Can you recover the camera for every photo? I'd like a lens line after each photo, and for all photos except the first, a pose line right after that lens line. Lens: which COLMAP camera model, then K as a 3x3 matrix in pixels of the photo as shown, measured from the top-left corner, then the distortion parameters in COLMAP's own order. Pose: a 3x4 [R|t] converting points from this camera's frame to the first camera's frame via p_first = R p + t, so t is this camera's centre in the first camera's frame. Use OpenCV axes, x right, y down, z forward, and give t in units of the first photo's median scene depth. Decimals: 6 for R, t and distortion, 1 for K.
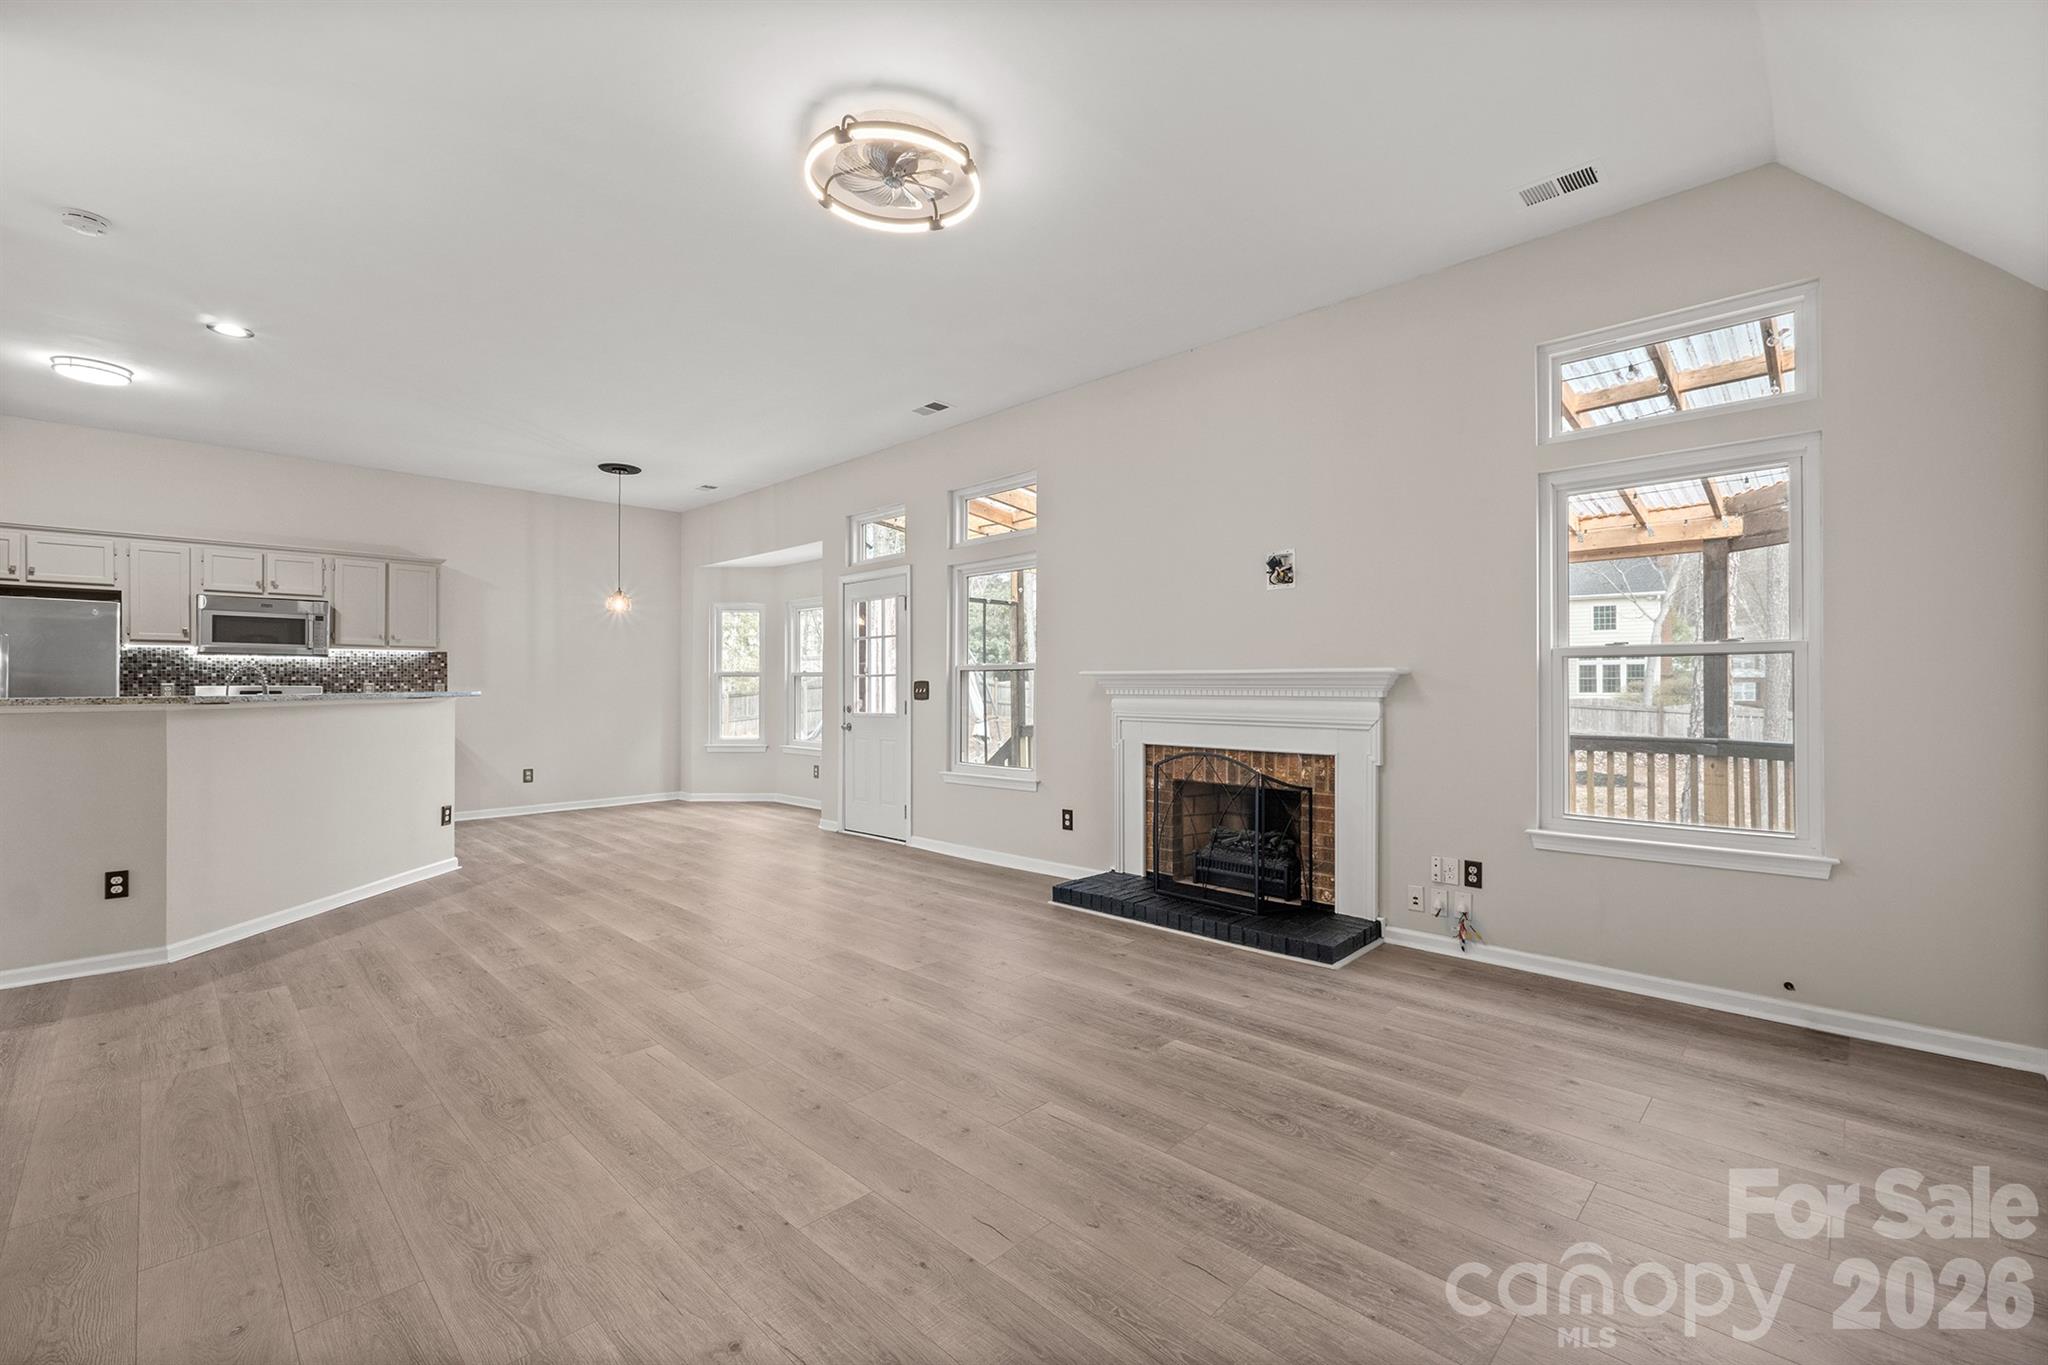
lens RADIAL K [[861.1, 0, 1027.6], [0, 861.1, 688.2], [0, 0, 1]] dist [-0.008984, 0.000228]
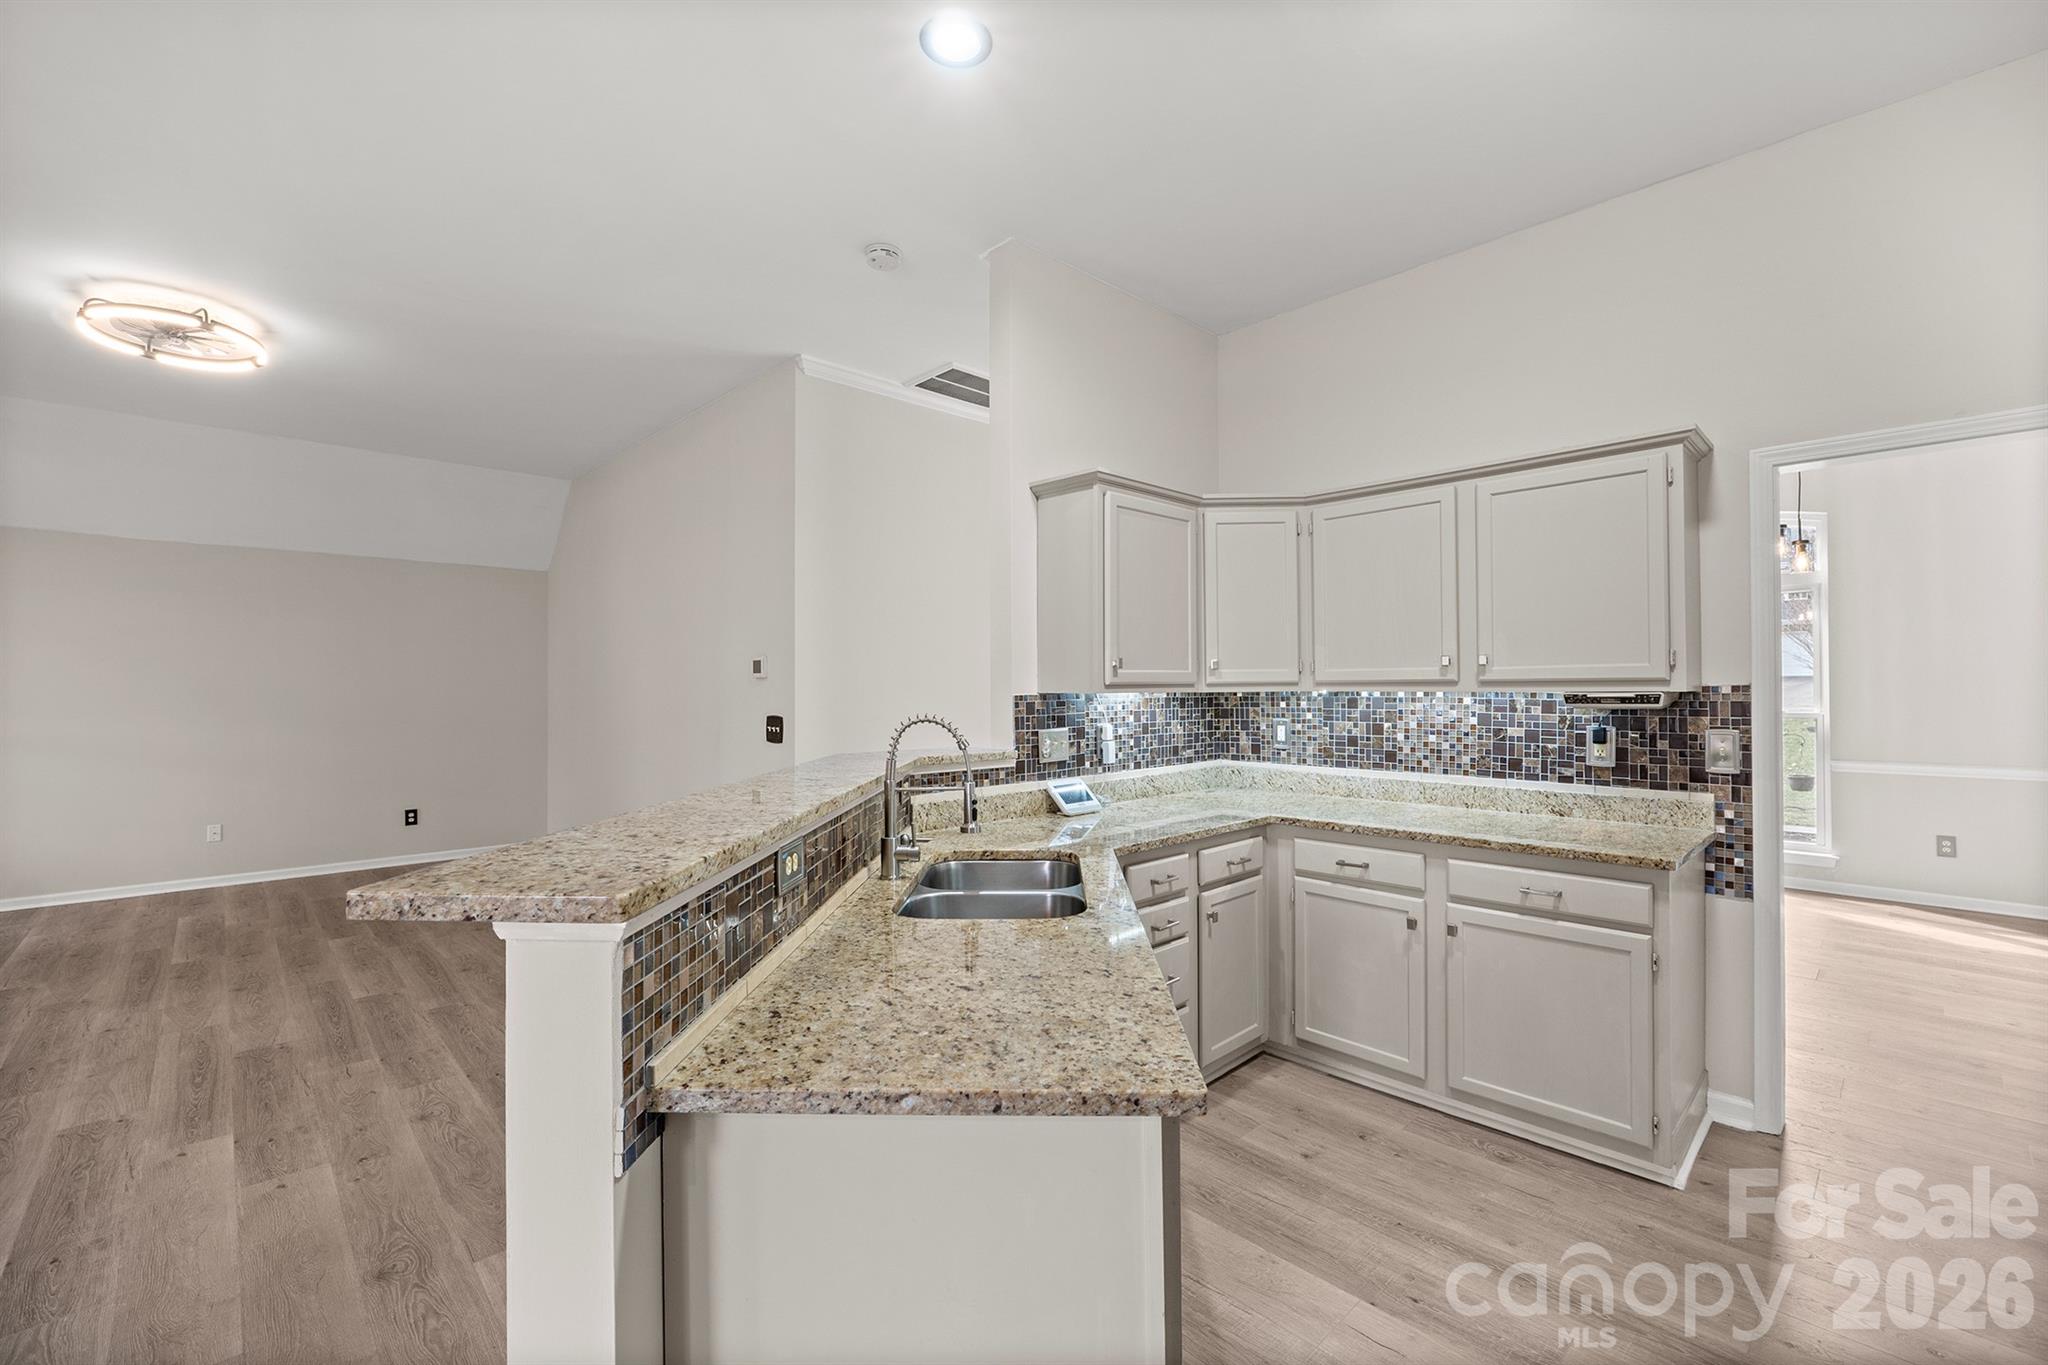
lens RADIAL K [[855.7, 0, 1028.6], [0, 855.7, 681.0], [0, 0, 1]] dist [-0.009094, 0.000292]
pose [[-0.999383, 0.002453, 0.035034, -0.885332], [0.002192, 0.999970, -0.007471, -0.038539], [-0.035051, -0.007390, -0.999358, 1.327796]]
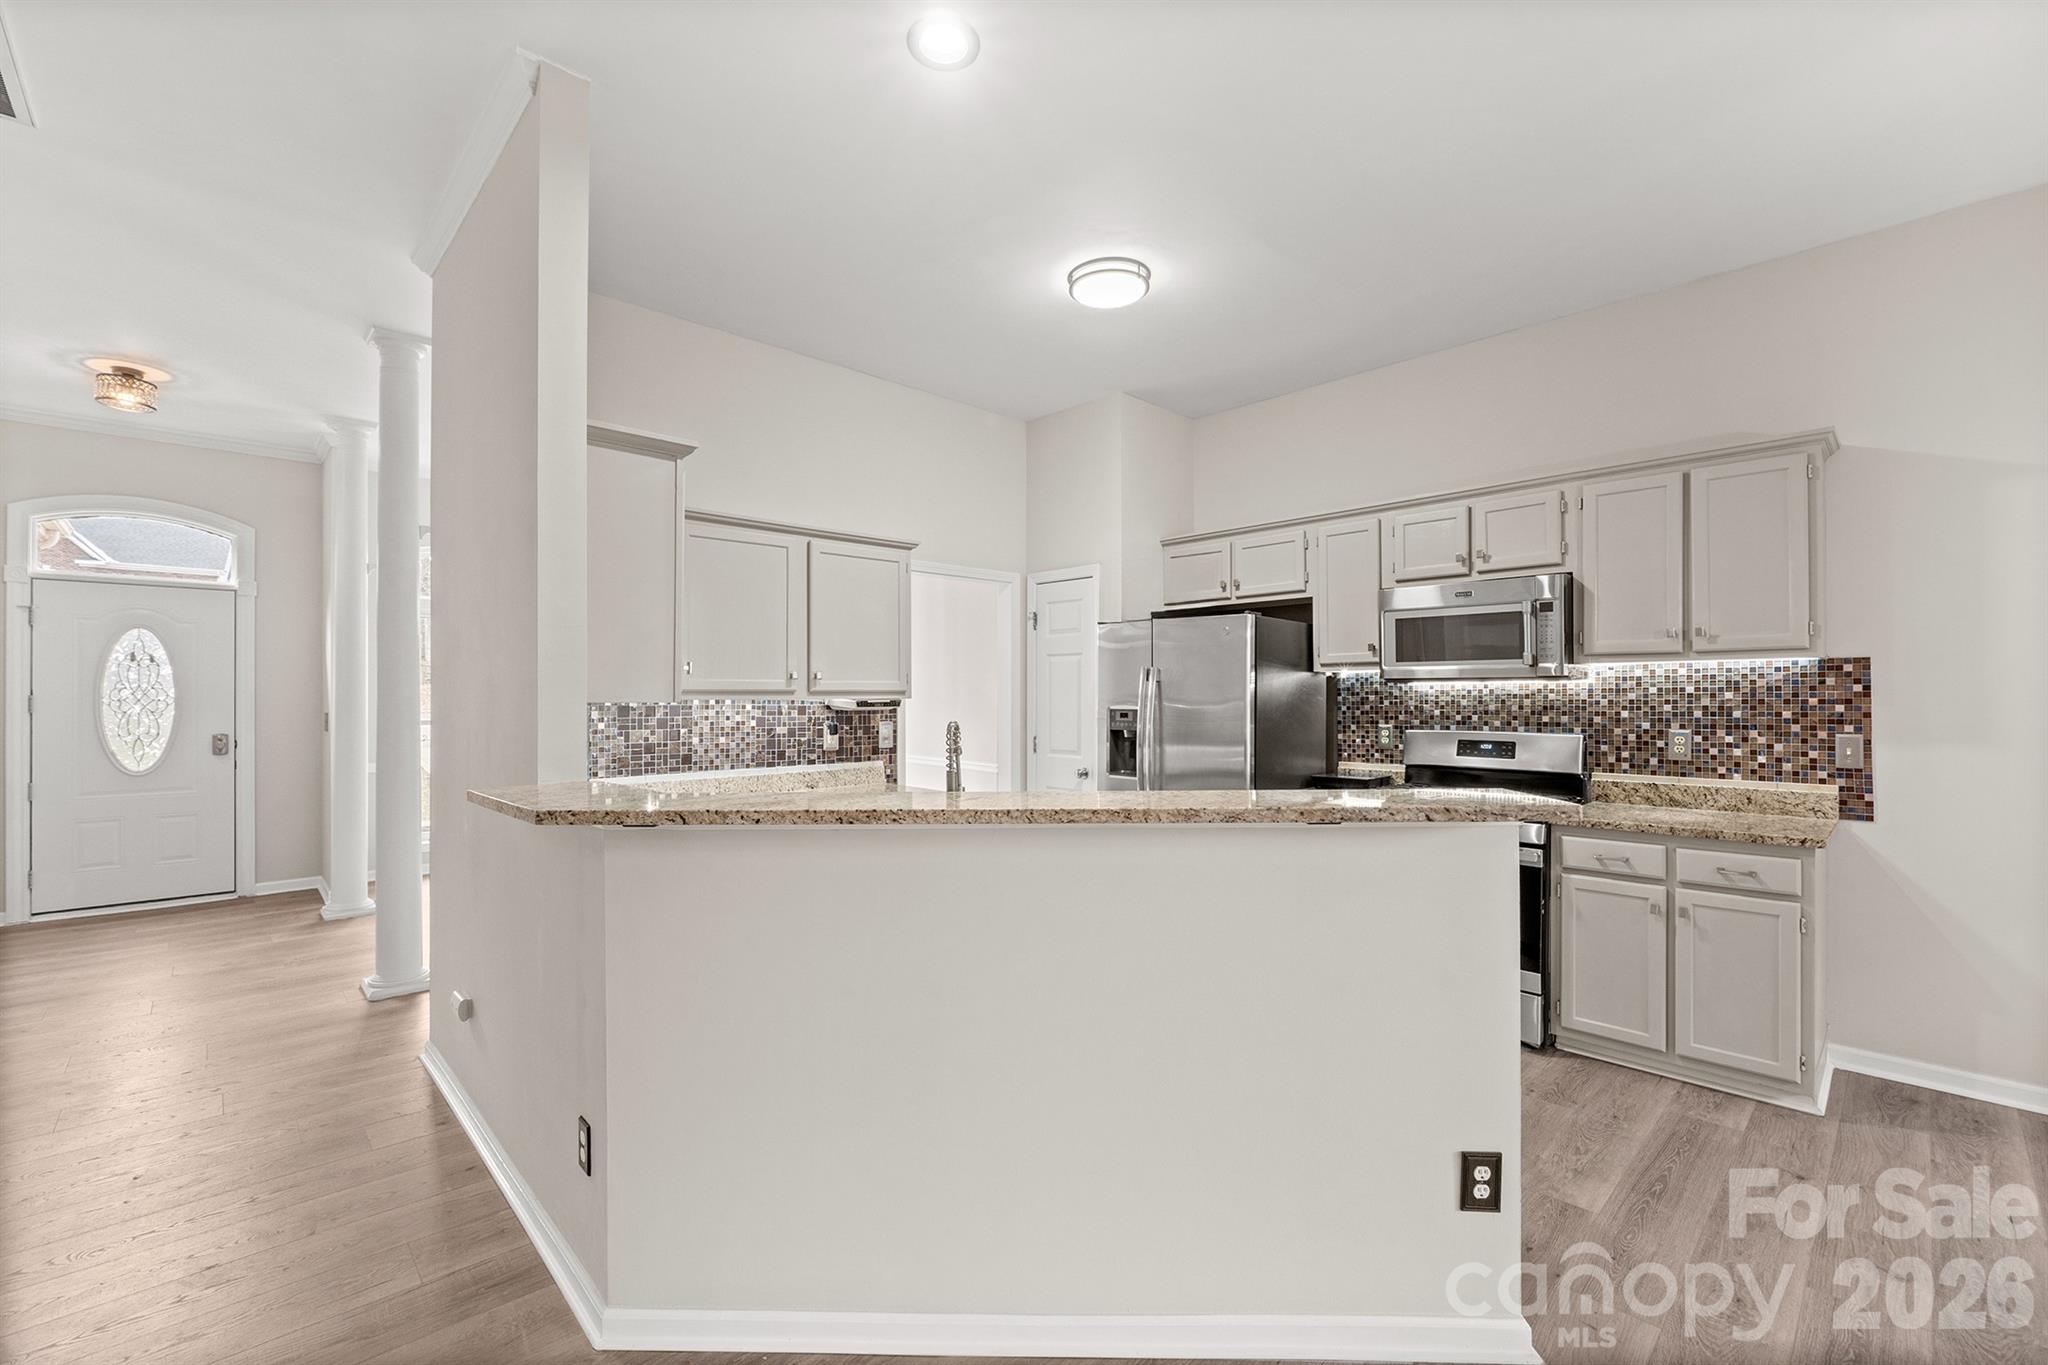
lens RADIAL K [[865.1, 0, 1027.9], [0, 865.1, 691.3], [0, 0, 1]] dist [-0.006527, -0.000255]
pose [[-0.034874, -0.004165, -0.999383, -0.393988], [0.001480, 0.999990, -0.004219, -0.038510], [0.999391, -0.001626, -0.034868, 0.949917]]
